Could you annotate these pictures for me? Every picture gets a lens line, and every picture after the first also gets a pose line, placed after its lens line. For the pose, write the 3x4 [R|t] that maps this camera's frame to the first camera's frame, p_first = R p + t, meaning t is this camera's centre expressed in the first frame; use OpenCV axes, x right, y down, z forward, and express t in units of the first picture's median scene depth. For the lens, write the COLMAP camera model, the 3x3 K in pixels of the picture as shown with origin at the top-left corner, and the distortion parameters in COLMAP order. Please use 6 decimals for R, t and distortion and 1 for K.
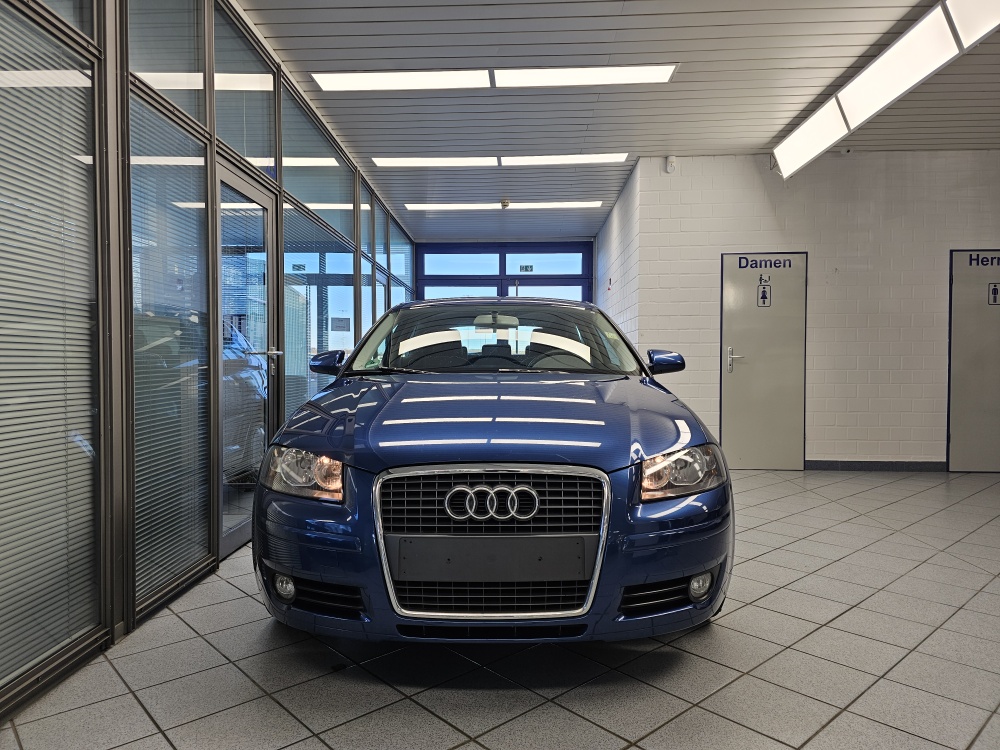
lens RADIAL K [[670.5, 0, 496.1], [0, 670.5, 381.8], [0, 0, 1]] dist [0.060286, -0.049249]
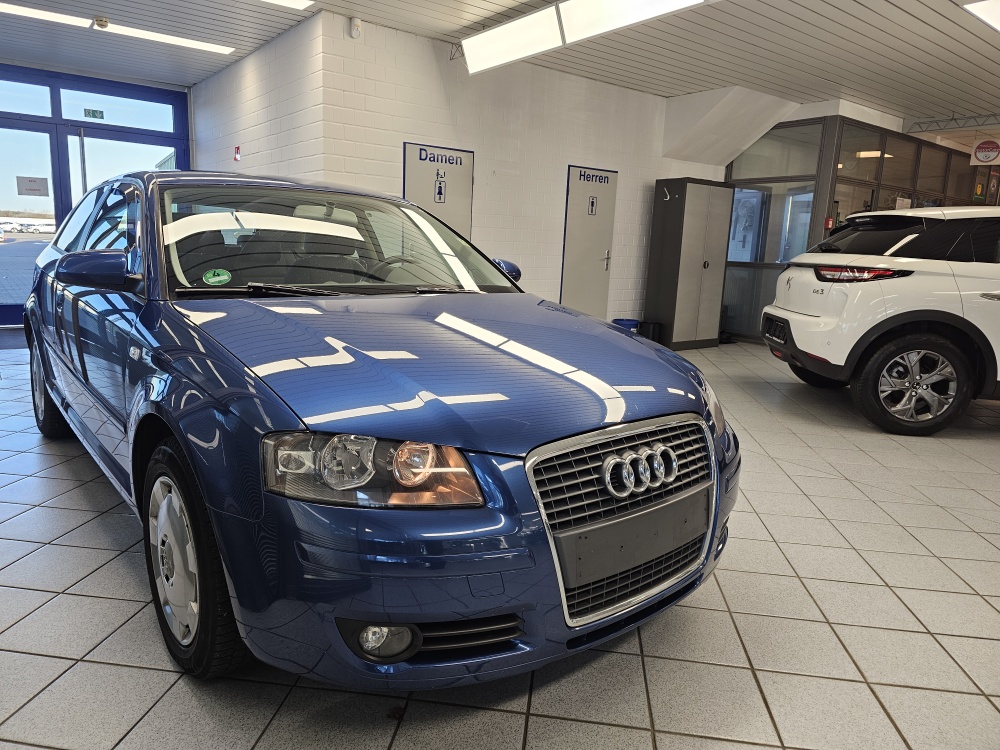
lens RADIAL K [[670.5, 0, 497.5], [0, 670.5, 373.0], [0, 0, 1]] dist [0.060286, -0.049249]
pose [[0.760961, -0.090112, 0.642509, -0.211232], [-0.019405, 0.986703, 0.161368, -0.023427], [-0.648507, -0.135263, 0.749094, 0.152453]]
